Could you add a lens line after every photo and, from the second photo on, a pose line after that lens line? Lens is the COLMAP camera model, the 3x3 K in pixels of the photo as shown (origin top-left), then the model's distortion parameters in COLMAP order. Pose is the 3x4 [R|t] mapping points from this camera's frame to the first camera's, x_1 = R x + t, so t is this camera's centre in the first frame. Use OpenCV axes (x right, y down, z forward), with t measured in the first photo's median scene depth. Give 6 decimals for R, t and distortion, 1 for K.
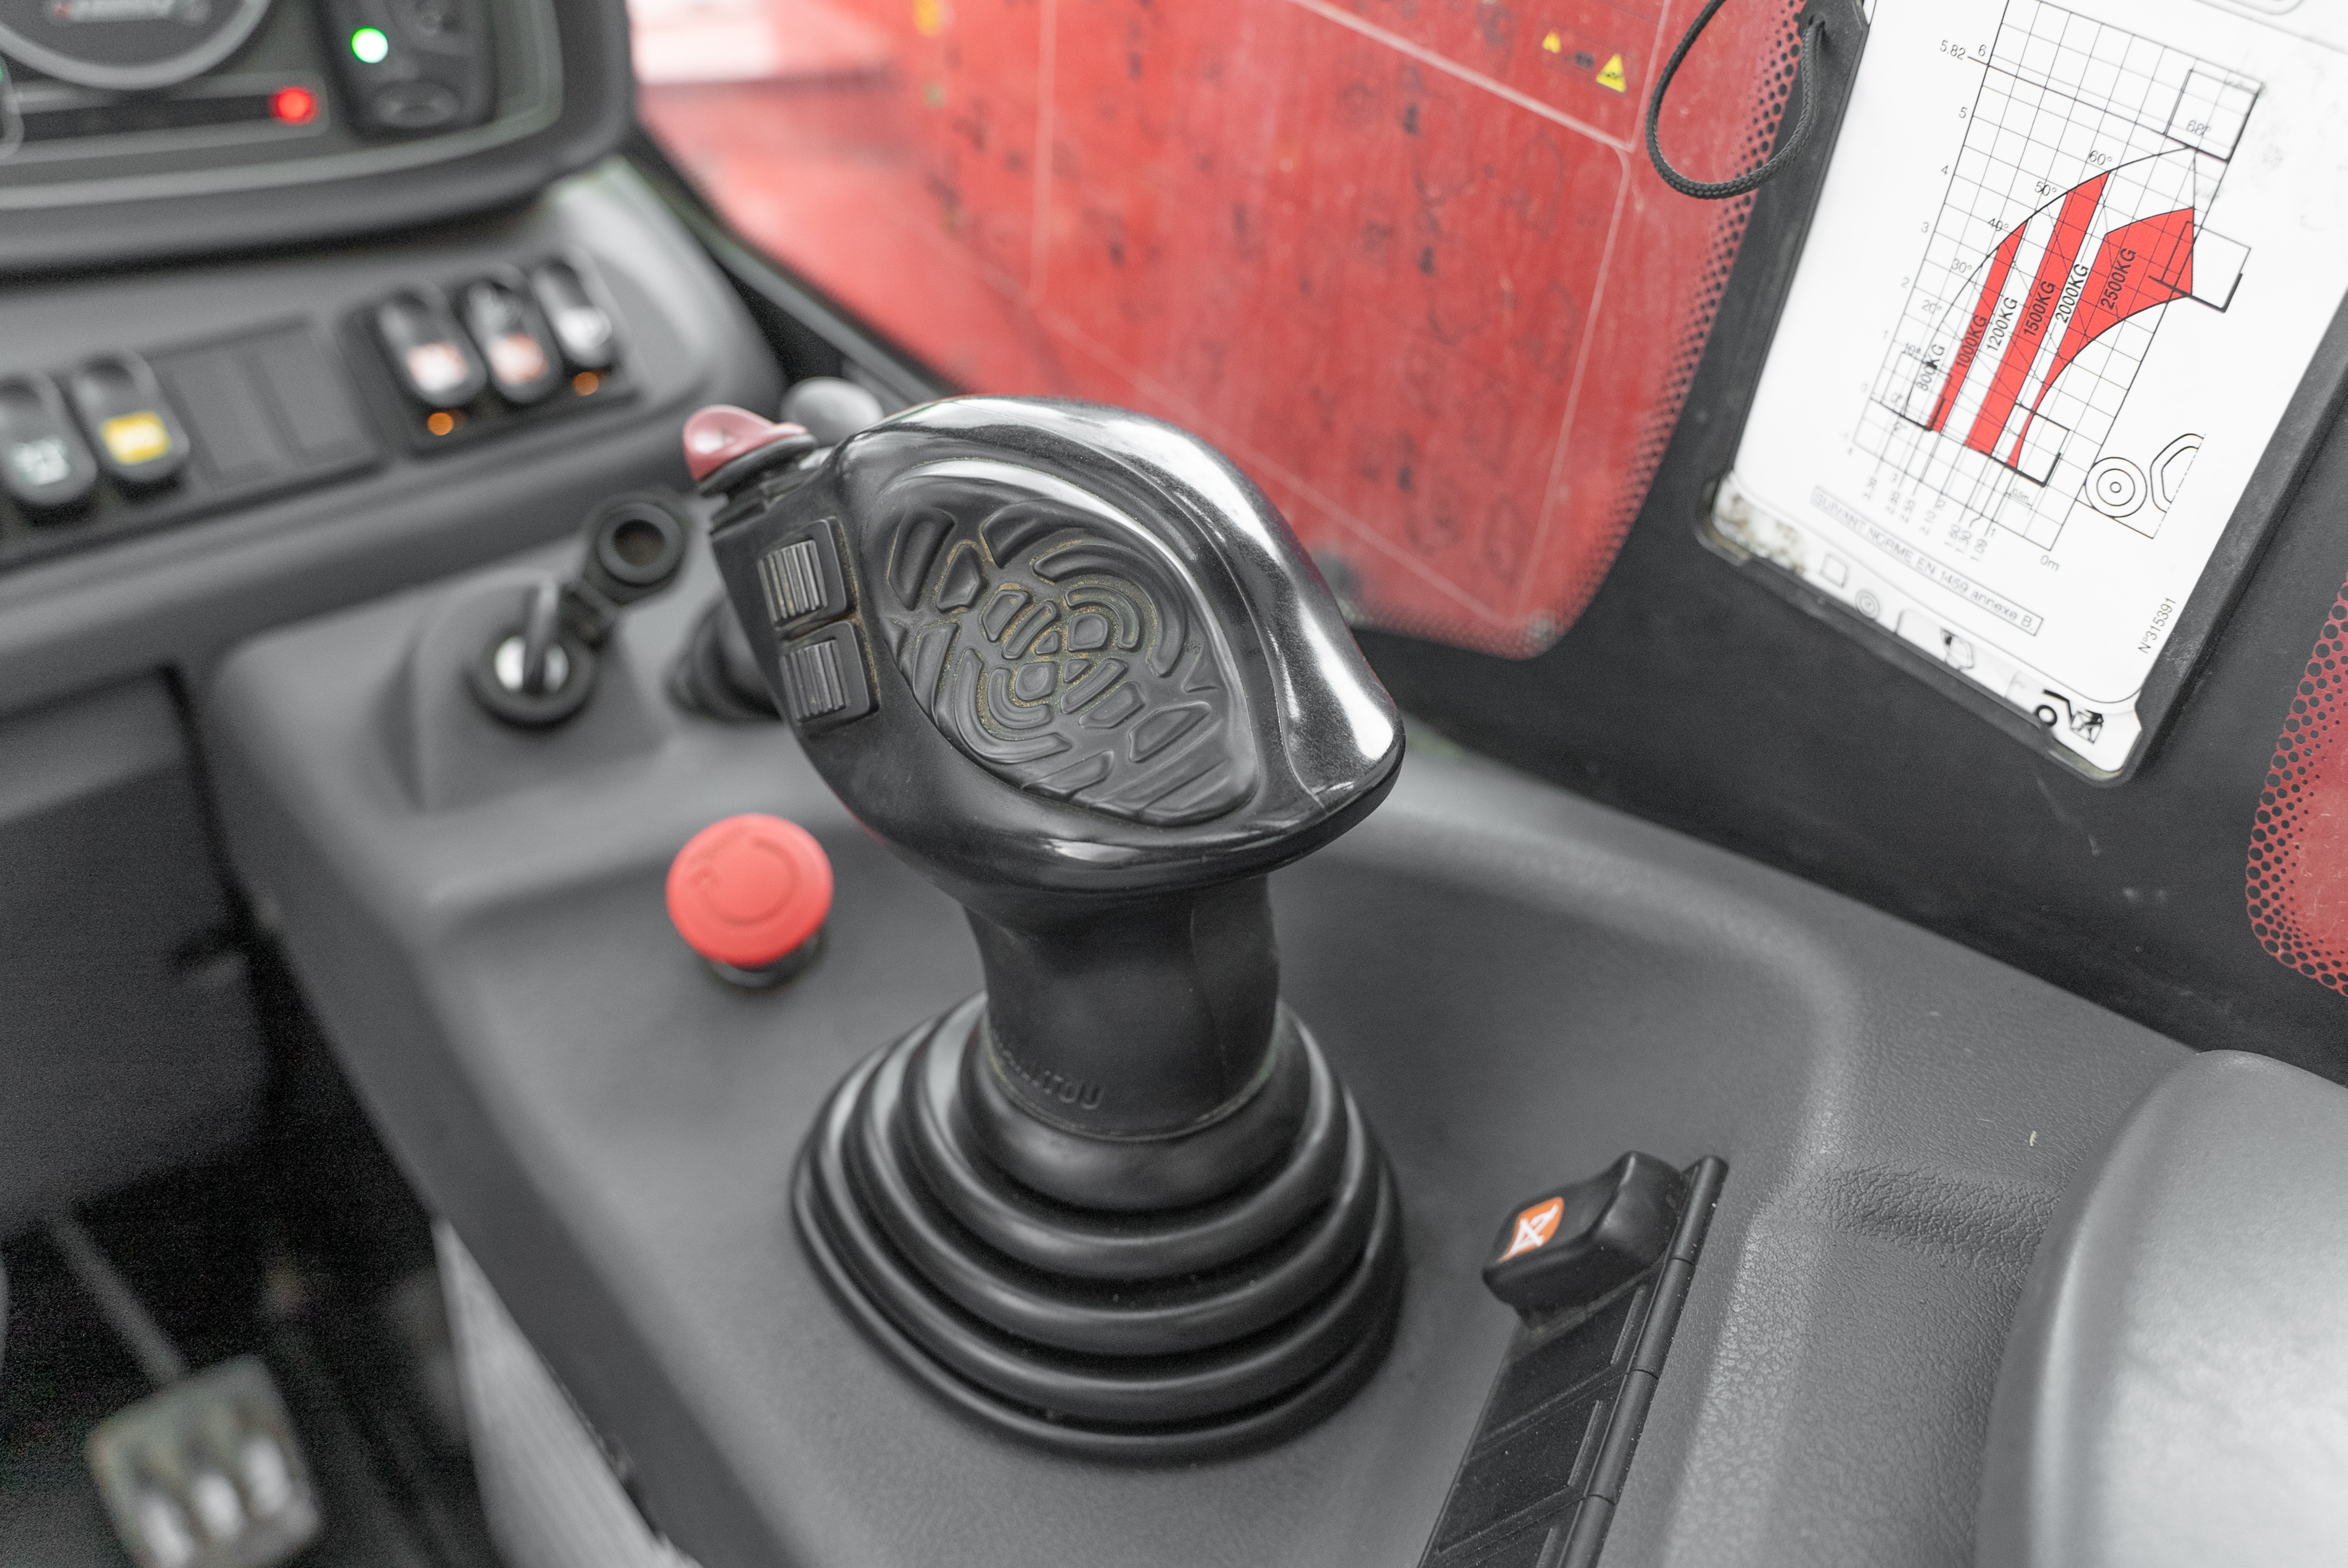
lens RADIAL K [[1888.9, 0, 1172.8], [0, 1888.9, 785.5], [0, 0, 1]] dist [-0.005751, -0.003005]
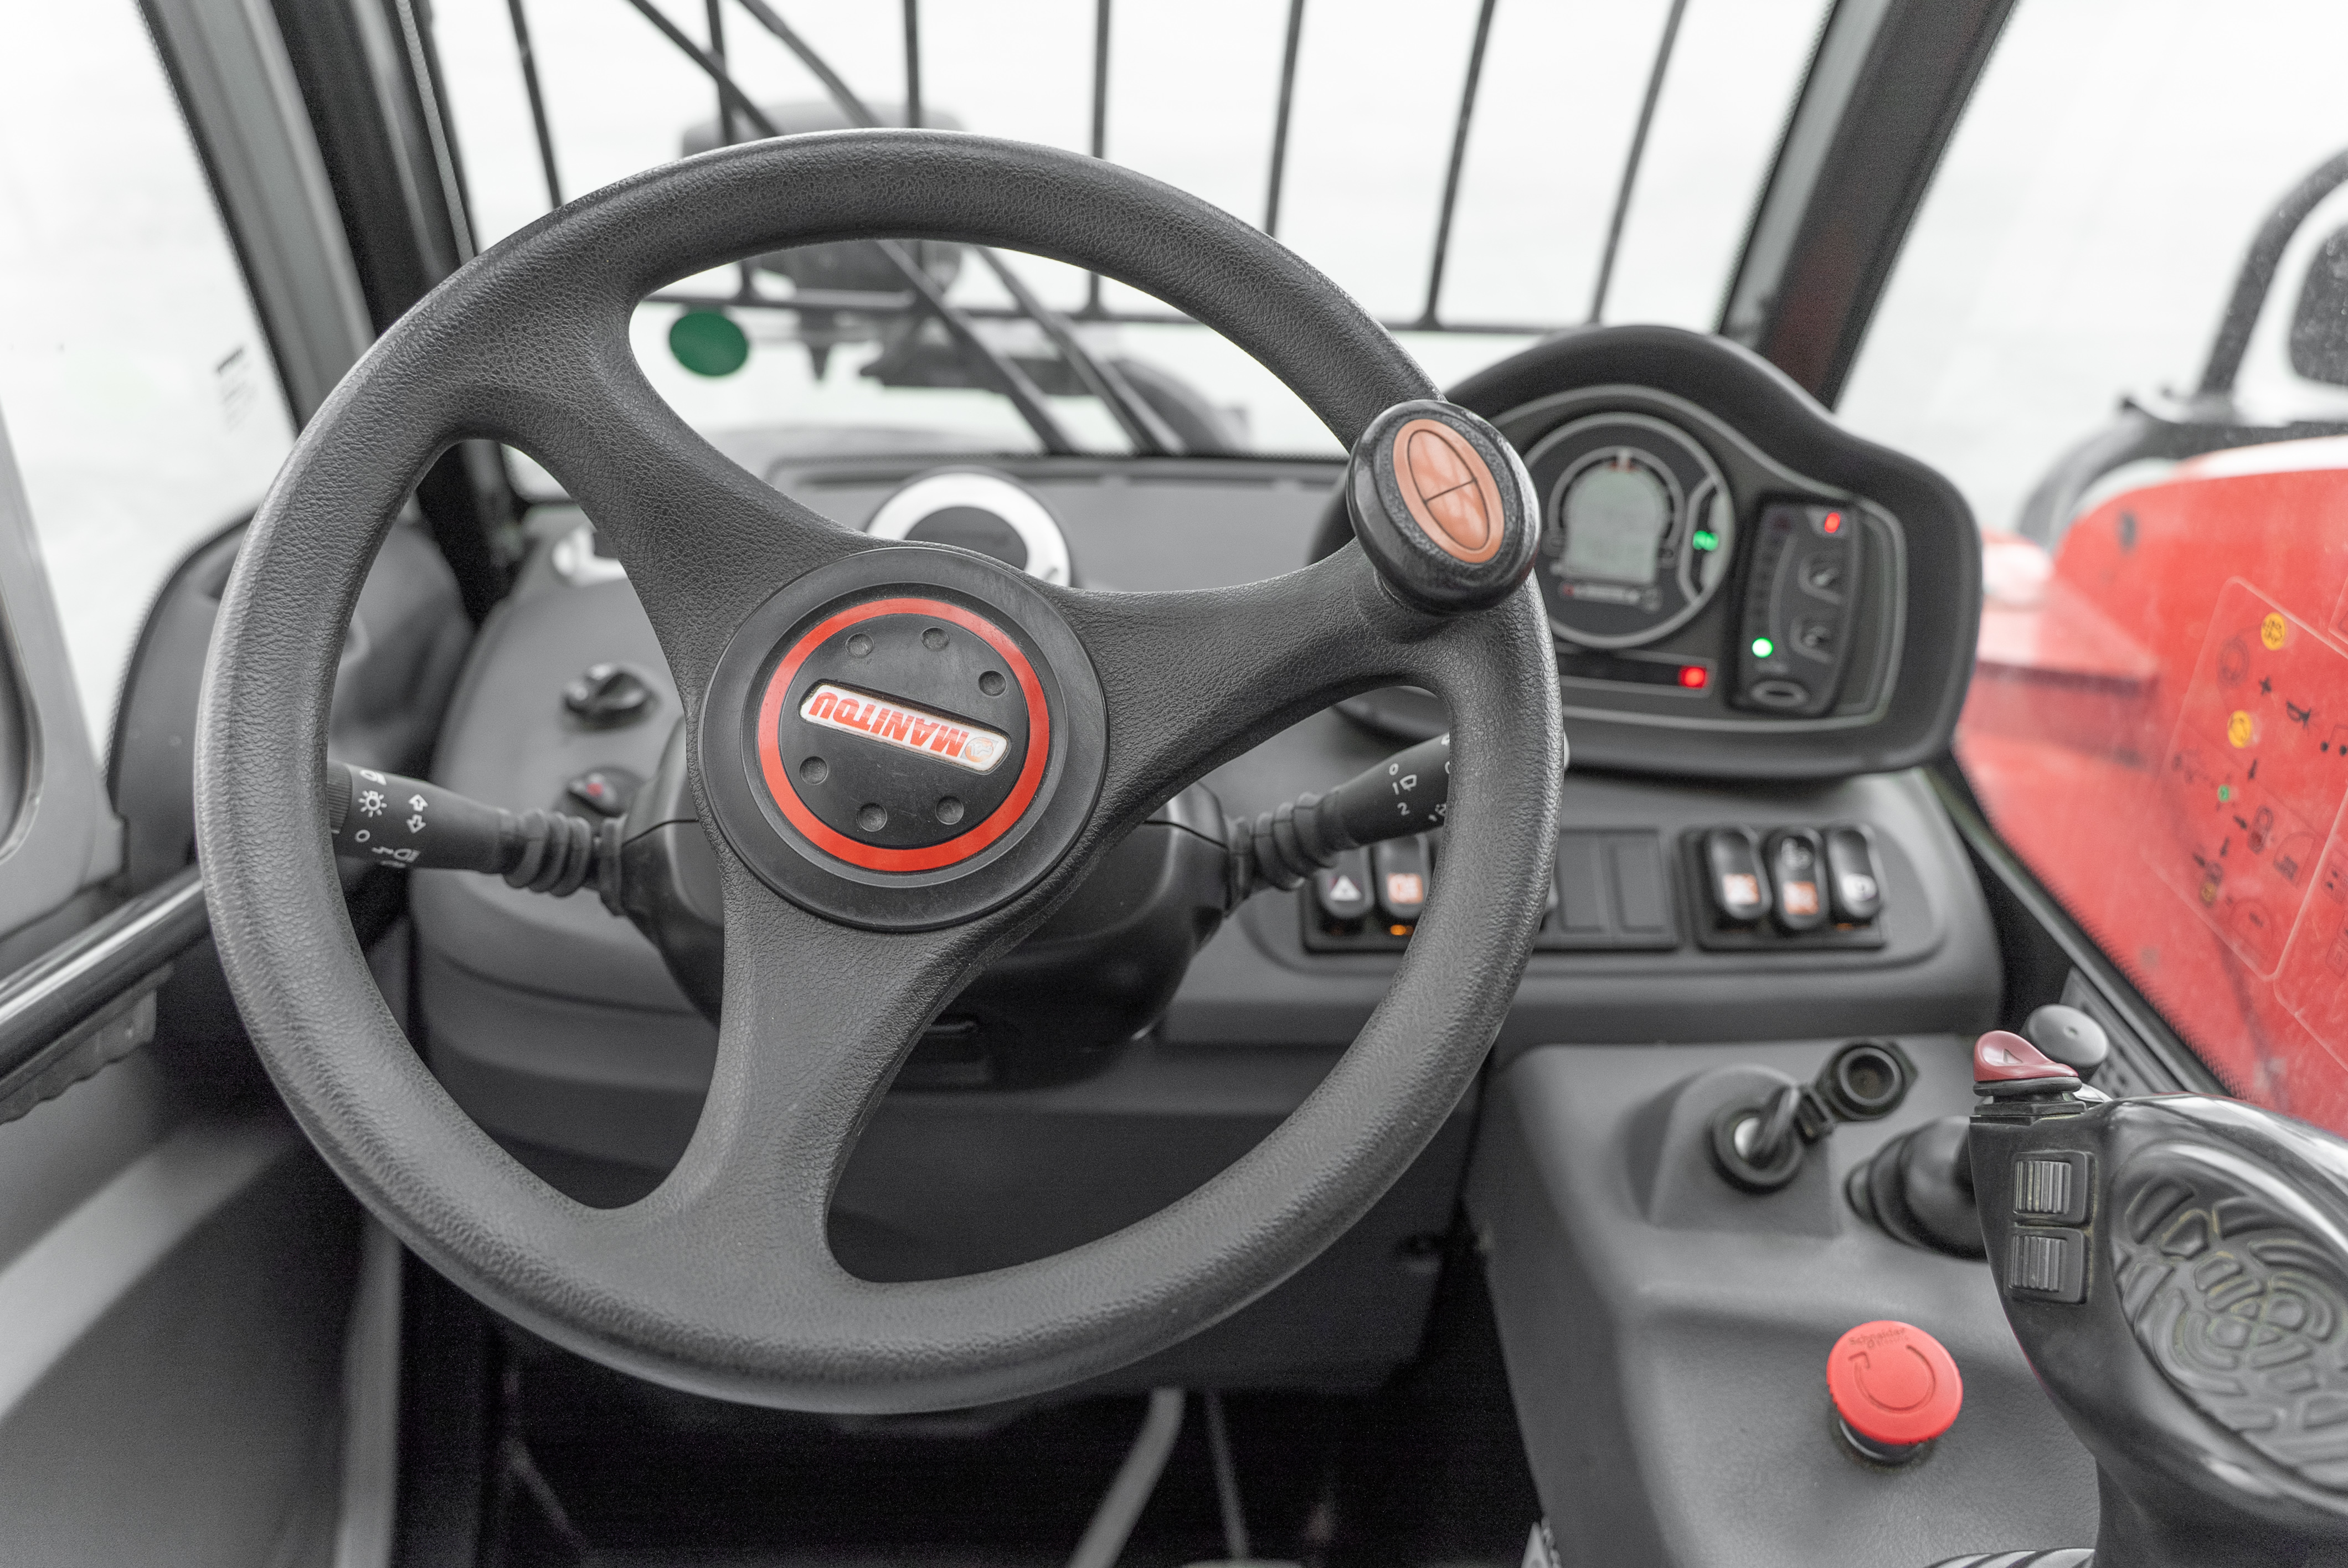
lens RADIAL K [[1882.7, 0, 1180.3], [0, 1882.7, 777.6], [0, 0, 1]] dist [0.001258, 0.000466]
pose [[0.819392, 0.240662, -0.520268, -0.077869], [-0.348750, 0.929598, -0.119255, -0.004272], [0.454940, 0.279160, 0.845636, -0.509531]]
